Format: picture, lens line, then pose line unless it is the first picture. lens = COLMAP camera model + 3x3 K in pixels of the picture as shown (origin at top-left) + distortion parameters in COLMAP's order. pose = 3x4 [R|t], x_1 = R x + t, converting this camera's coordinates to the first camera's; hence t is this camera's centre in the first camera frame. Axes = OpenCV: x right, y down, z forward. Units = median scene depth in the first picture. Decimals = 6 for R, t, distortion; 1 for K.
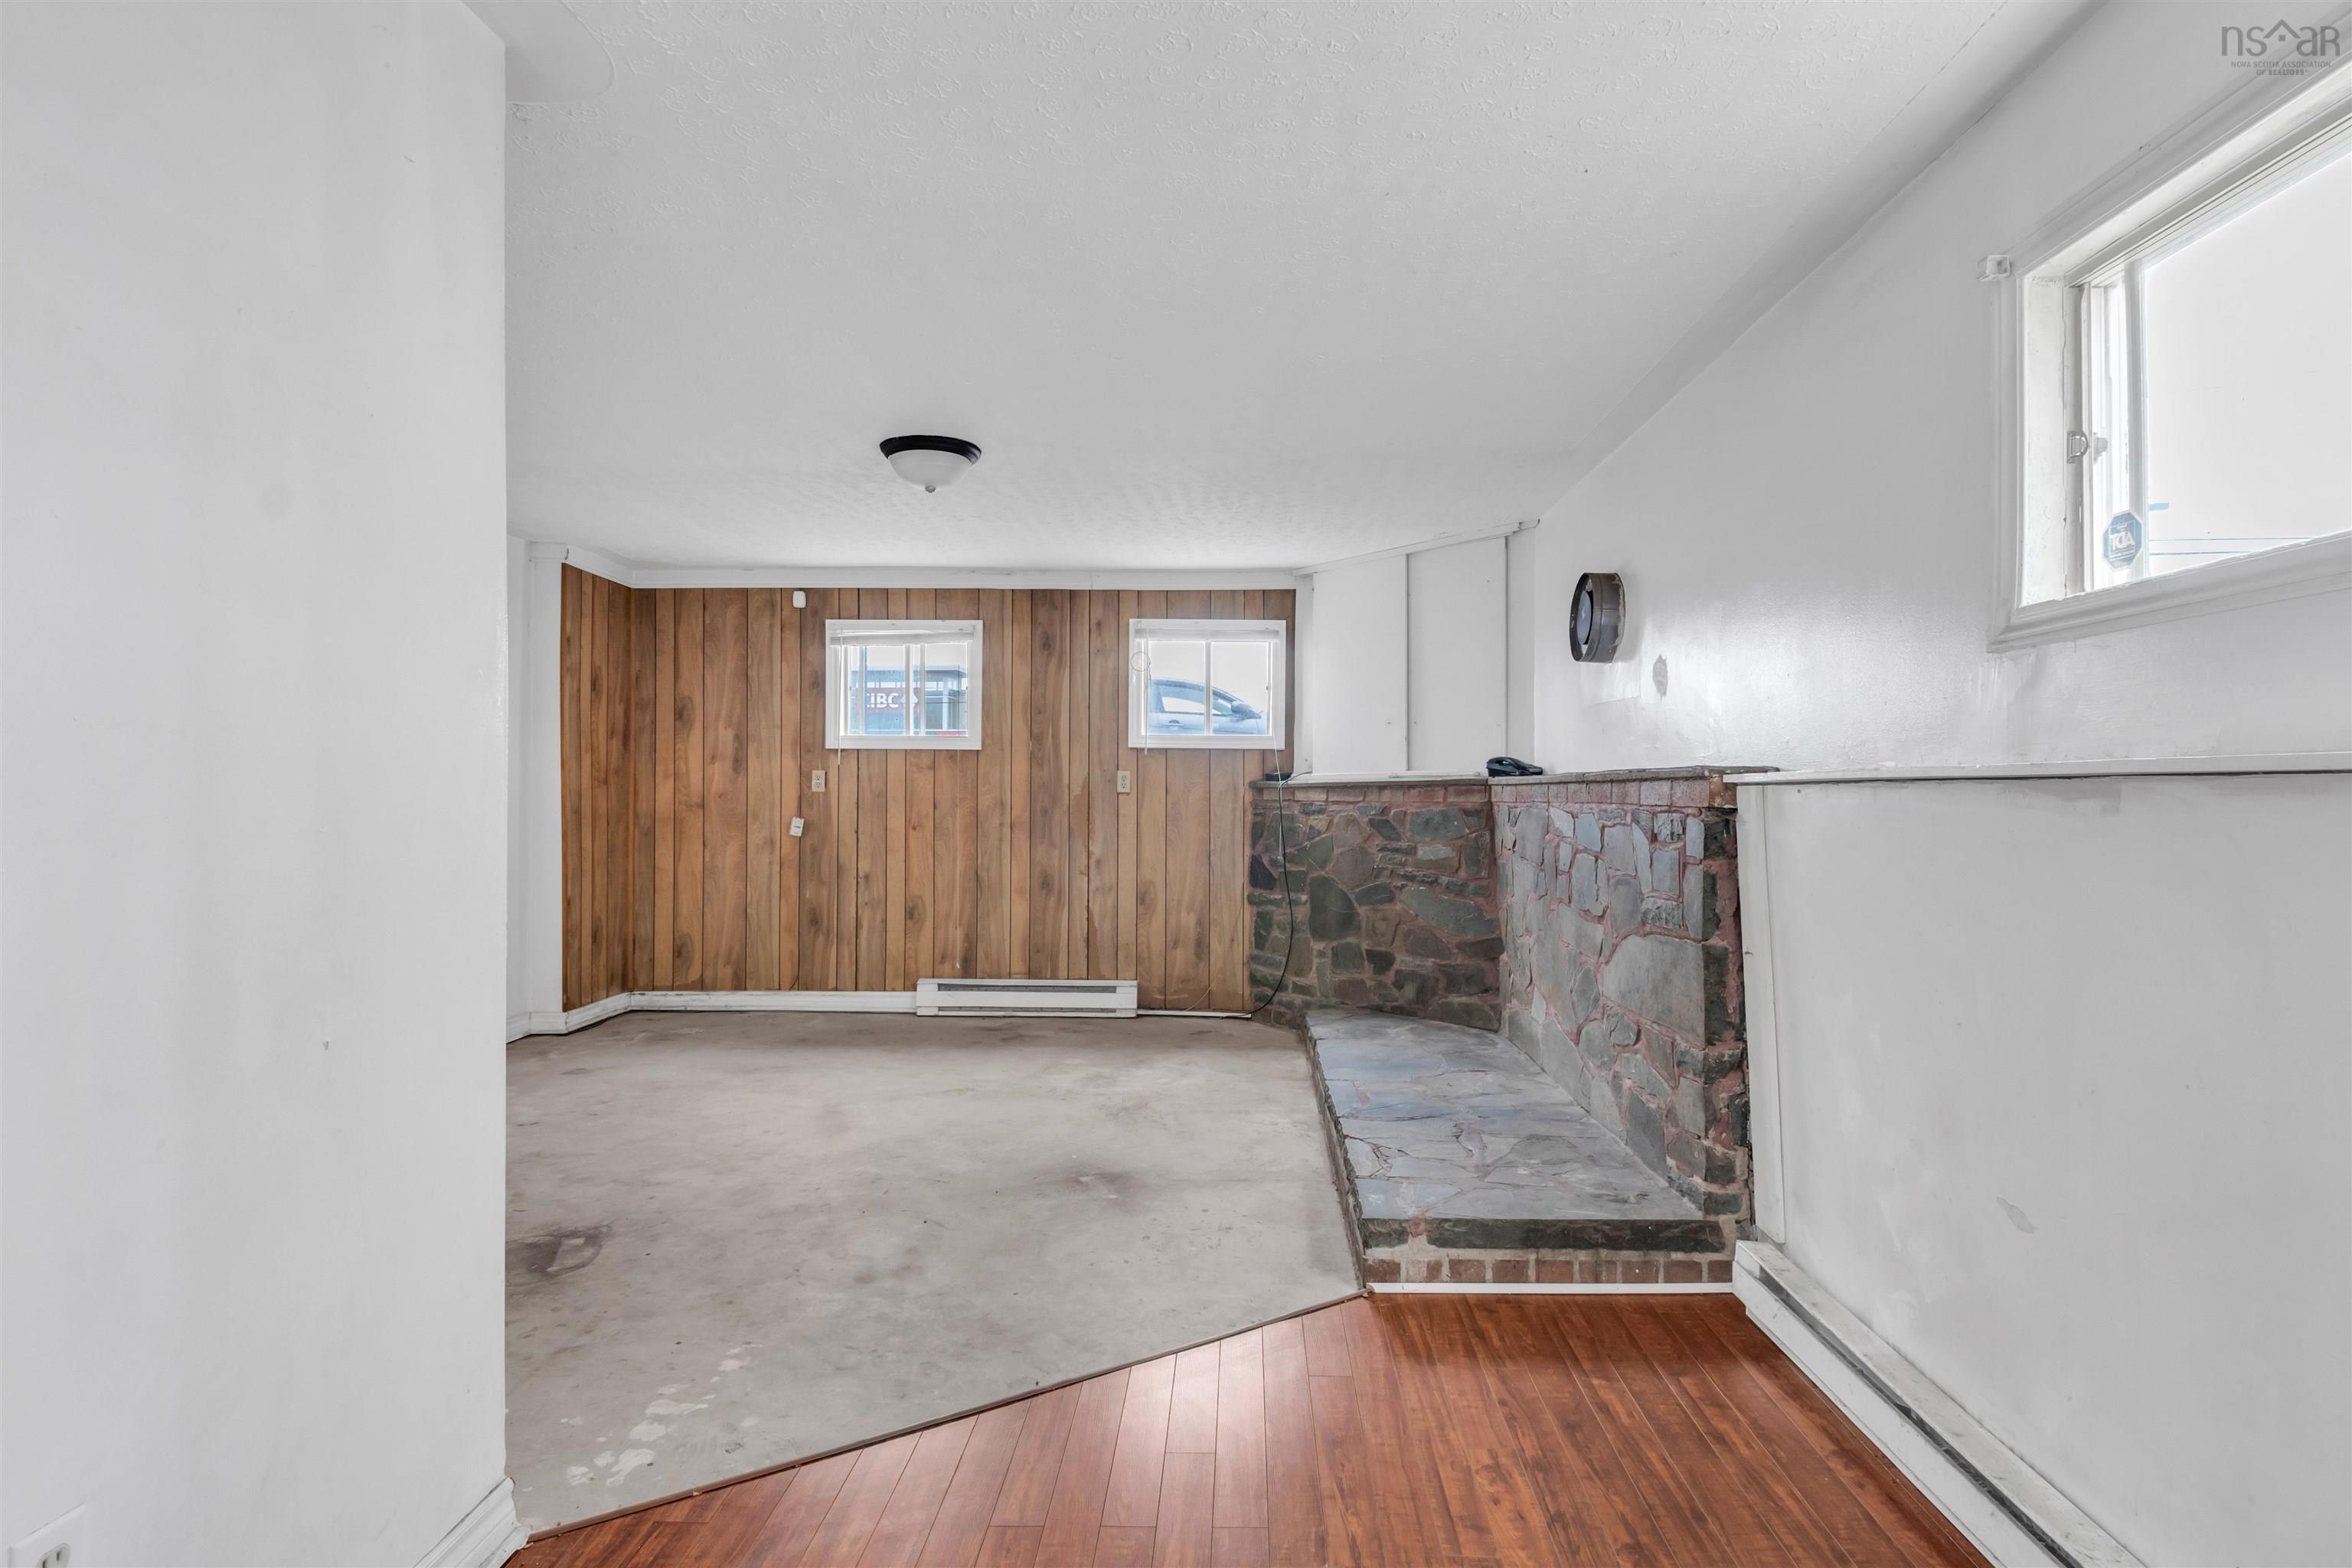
lens RADIAL K [[1190.2, 0, 1184.4], [0, 1190.2, 780.1], [0, 0, 1]] dist [0.013266, 0.000485]
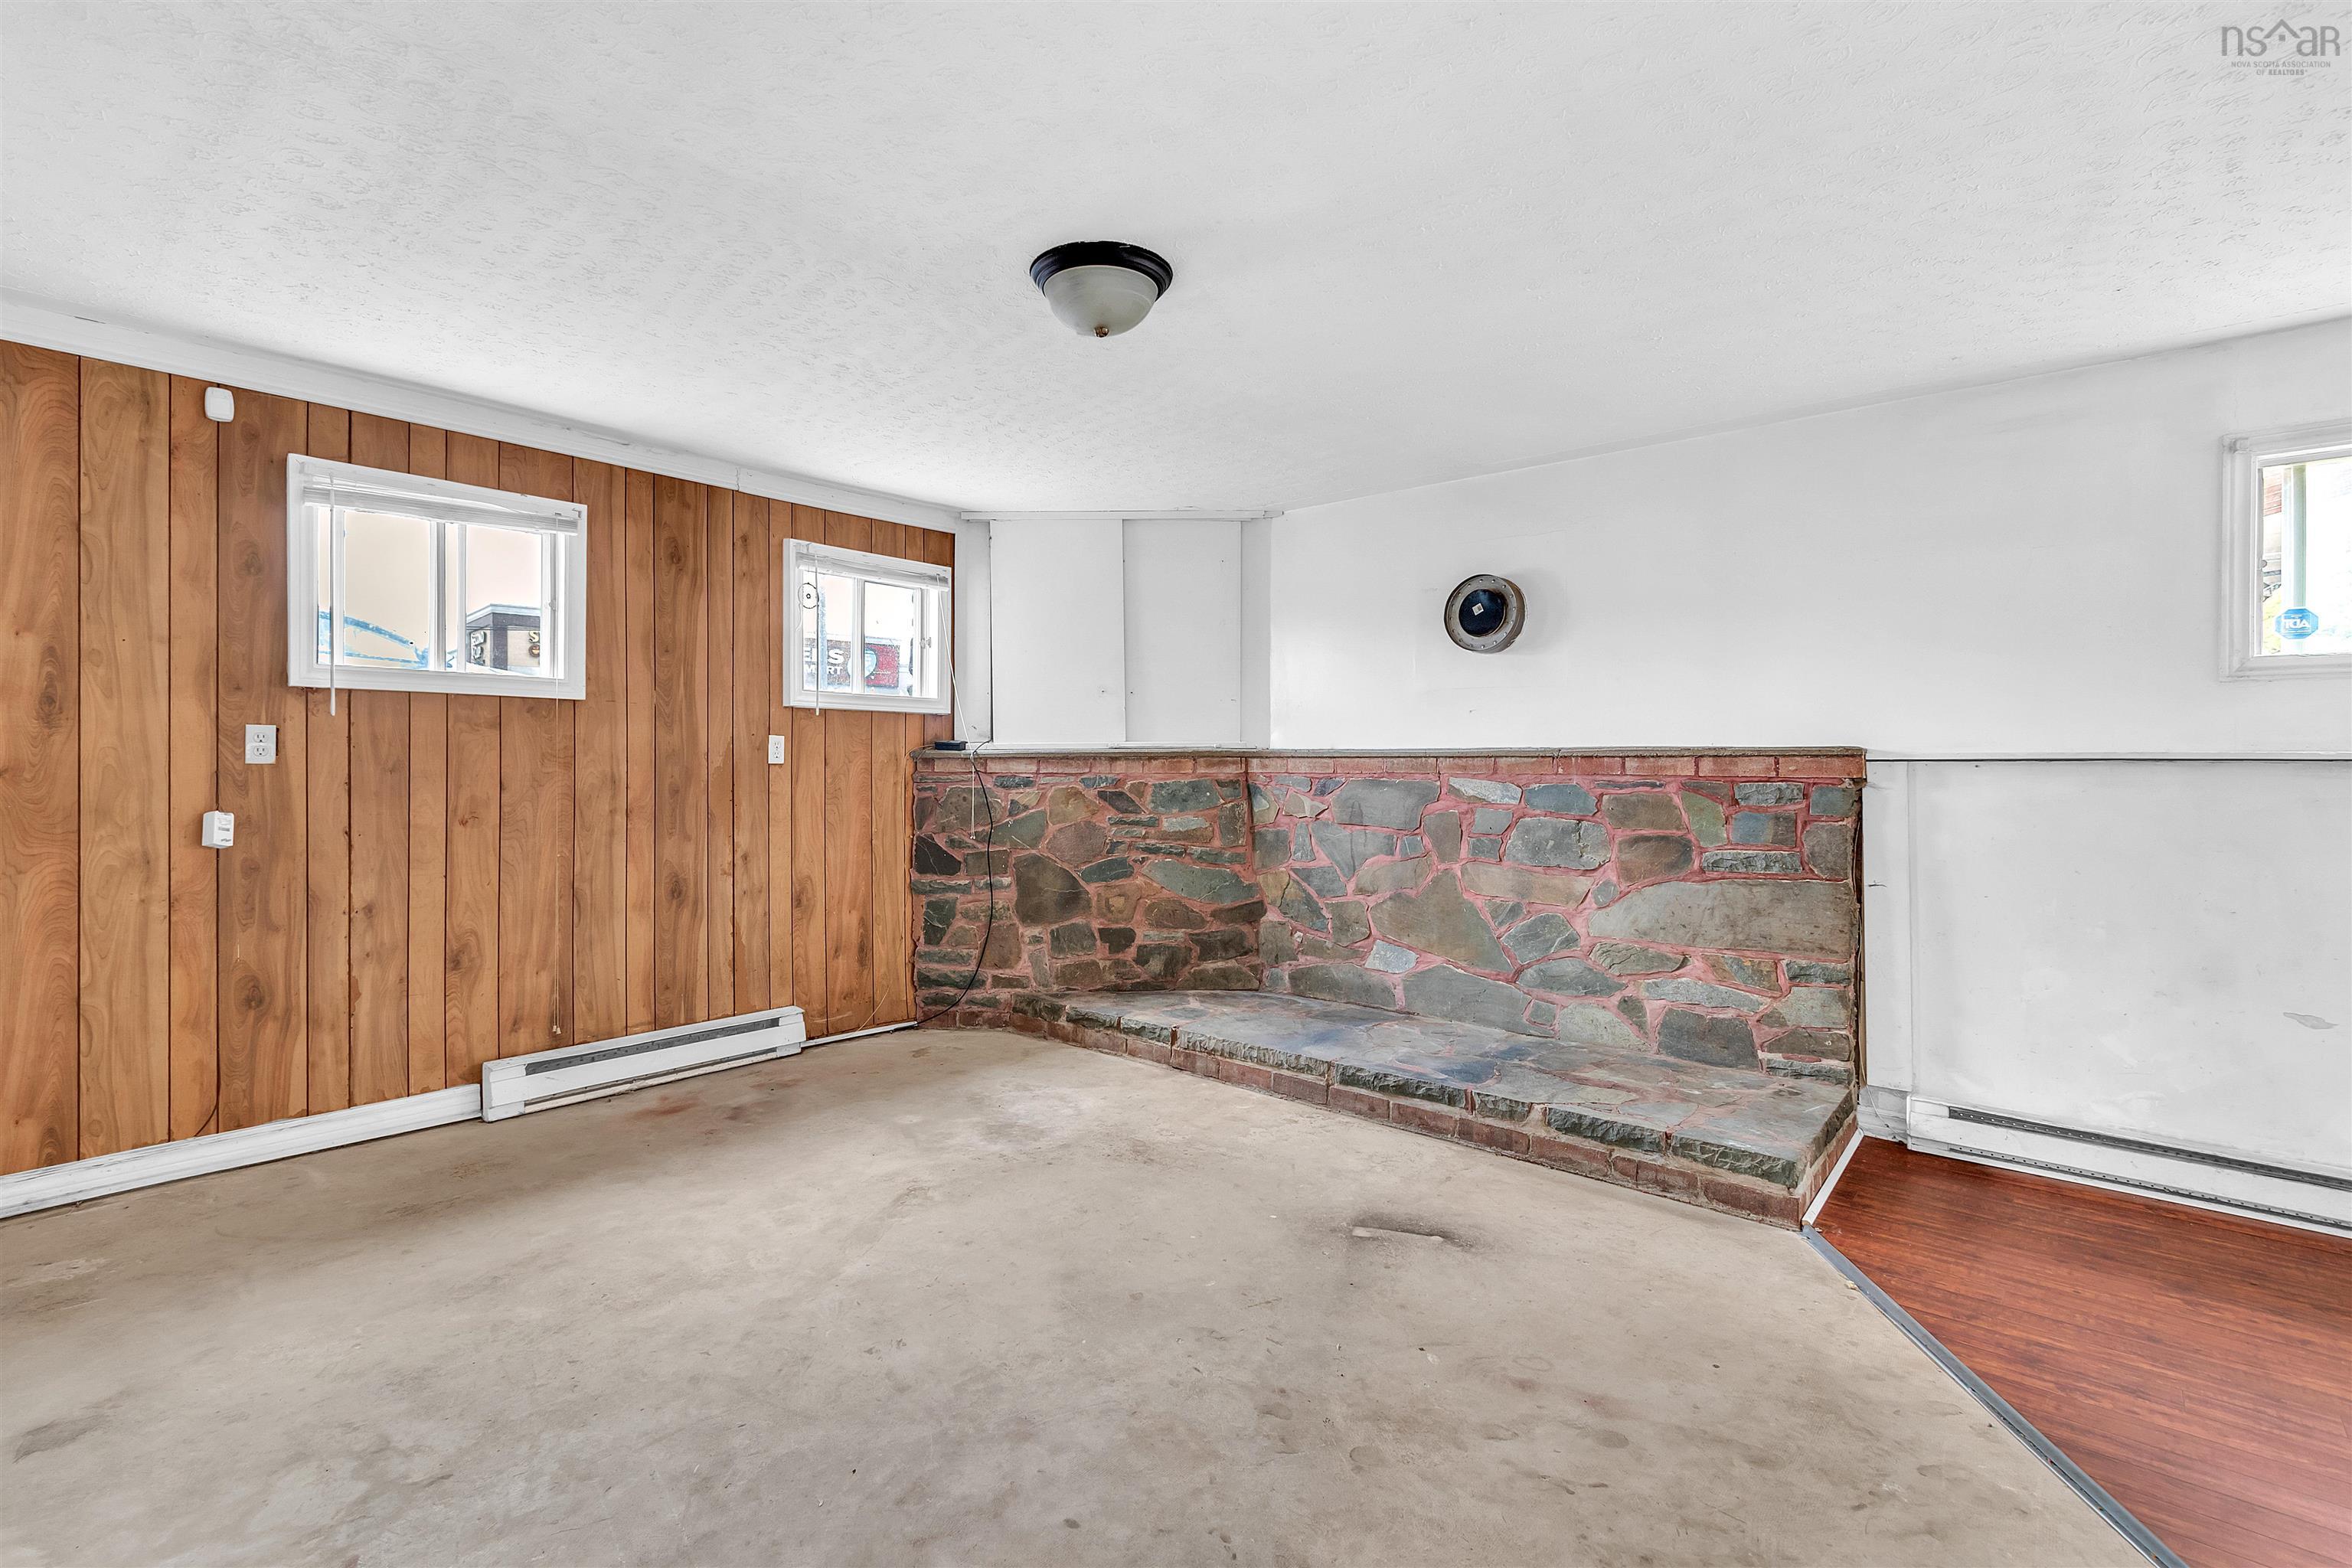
lens RADIAL K [[1097.6, 0, 1163.7], [0, 1097.6, 766.0], [0, 0, 1]] dist [0.005787, -0.001199]
pose [[0.641217, -0.004141, 0.767349, -0.434972], [-0.009335, 0.999869, 0.013196, 0.000129], [-0.767303, -0.015625, 0.641094, 0.356789]]
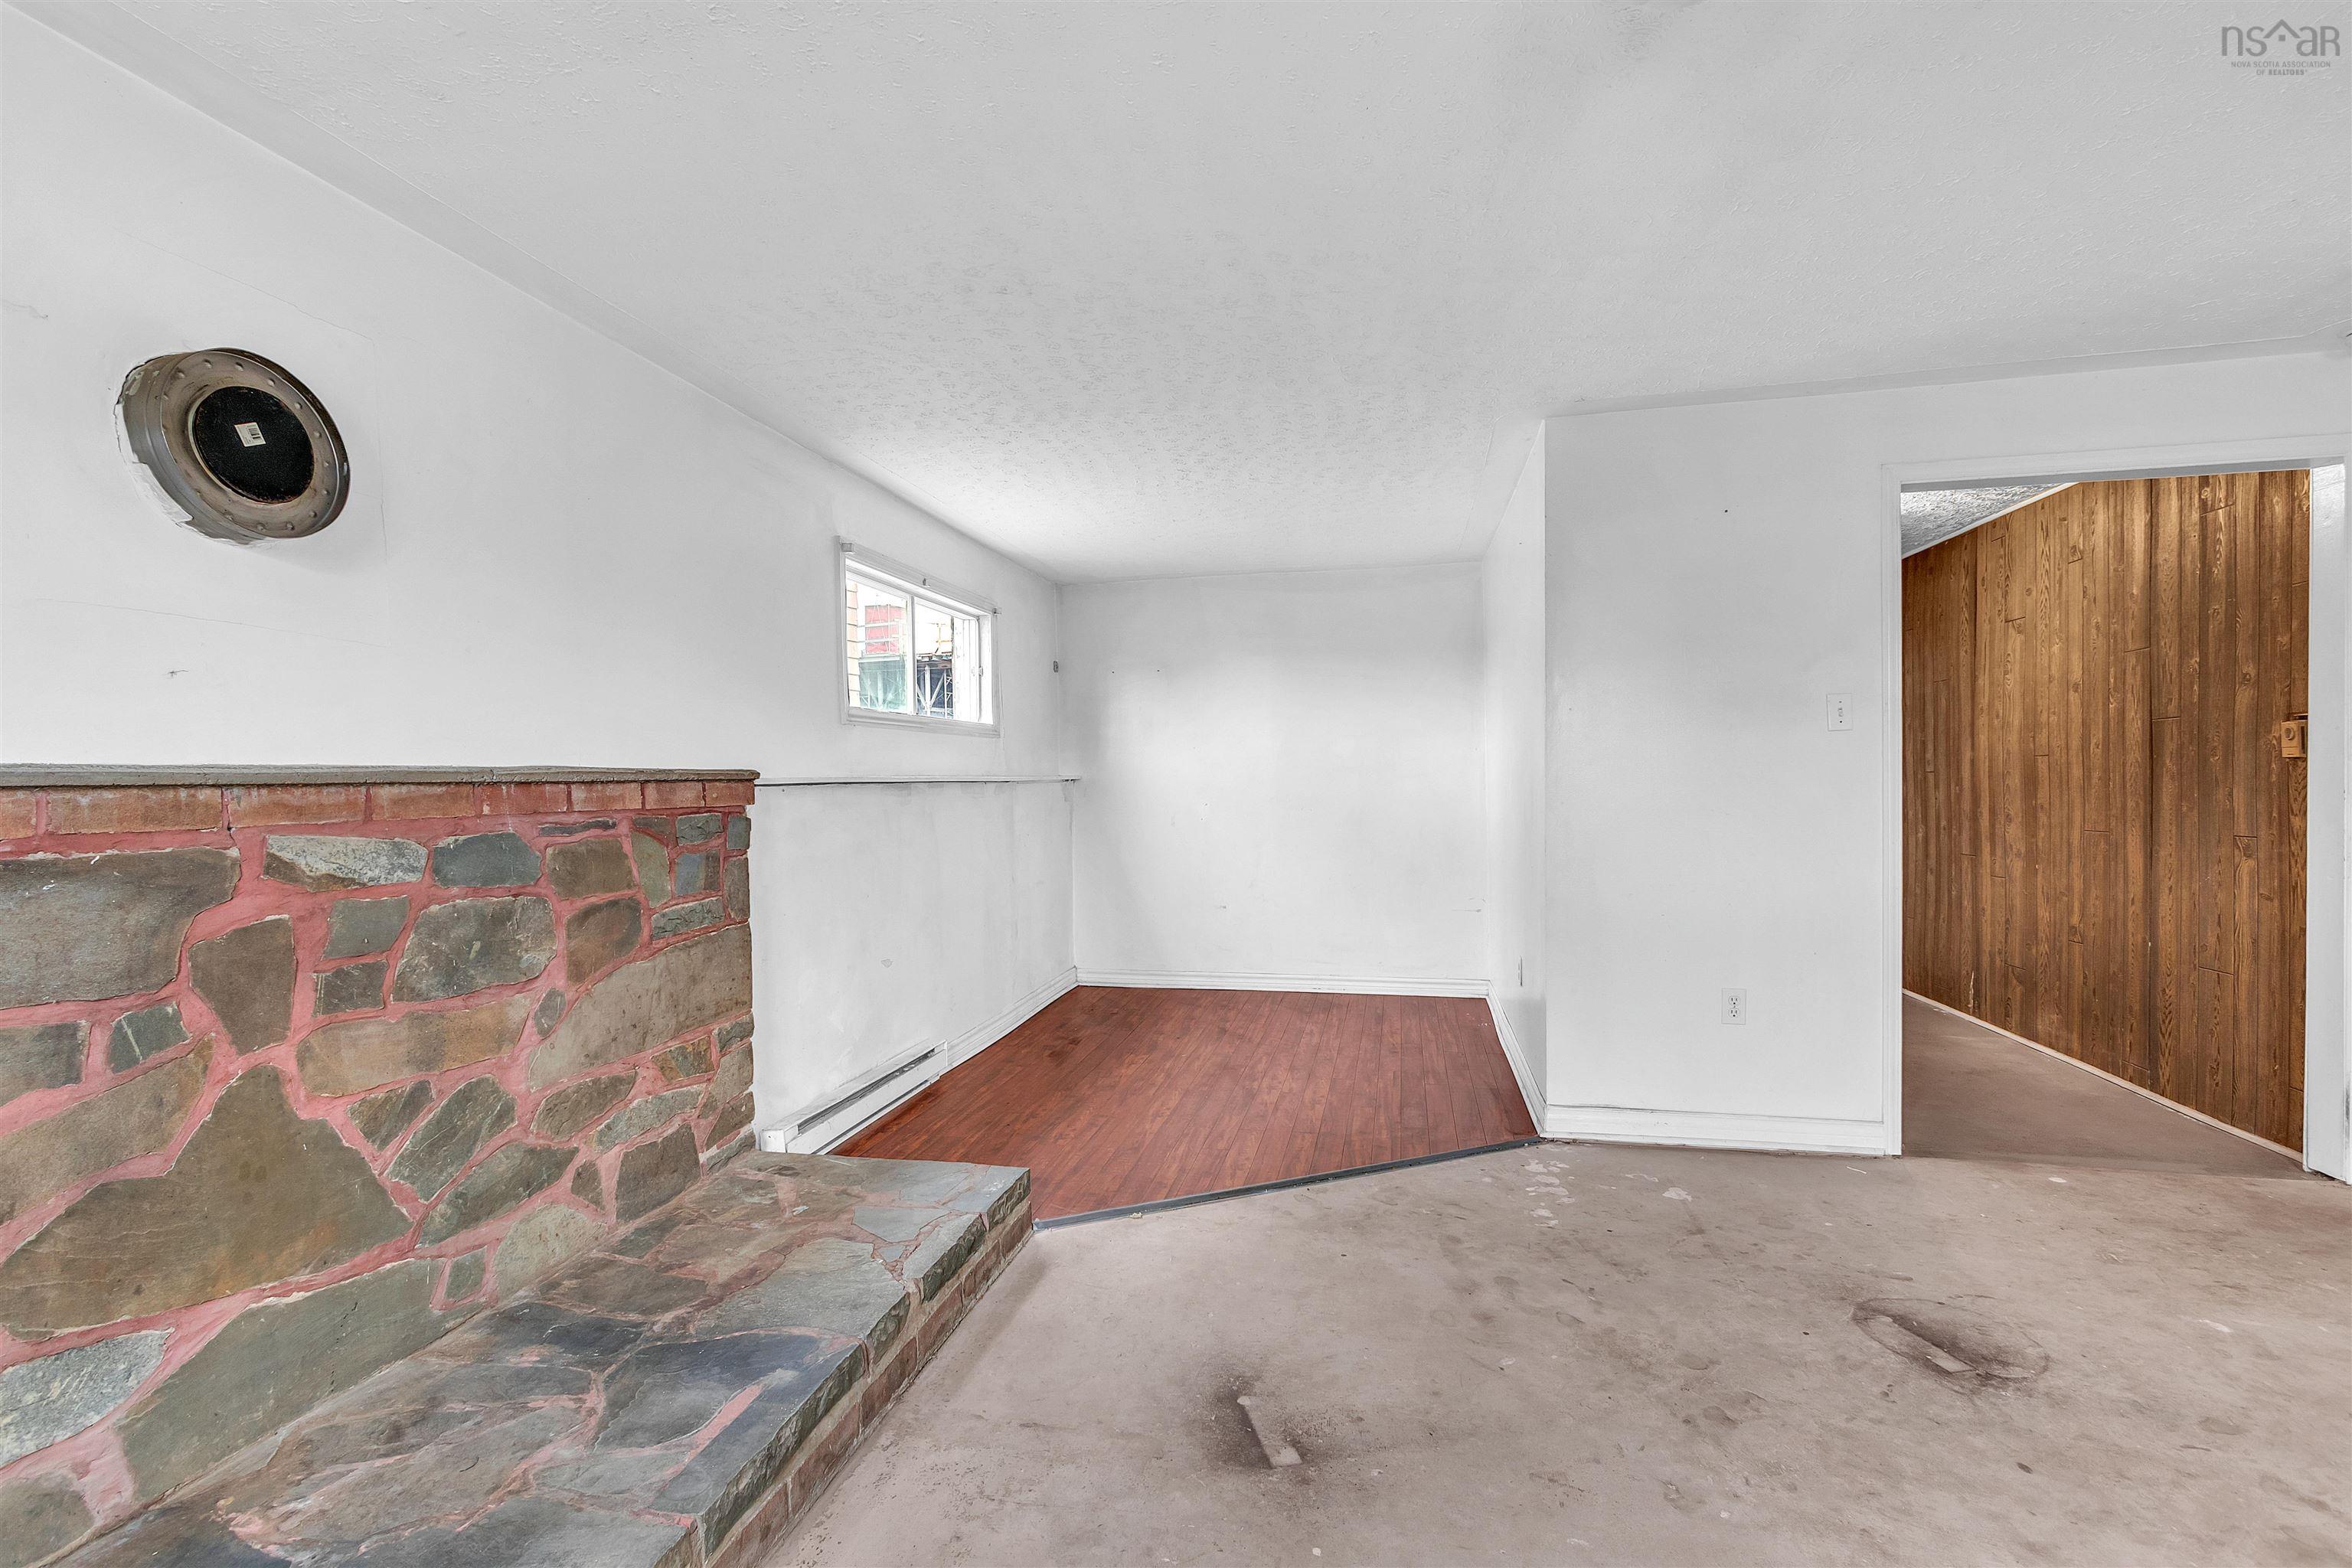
lens RADIAL K [[1107.2, 0, 1121.6], [0, 1107.2, 797.6], [0, 0, 1]] dist [0.005507, -0.000245]
pose [[-0.979640, 0.007552, 0.200622, -0.065243], [0.009026, 0.999939, 0.006430, 0.005007], [-0.200561, 0.008110, -0.979648, 0.887382]]
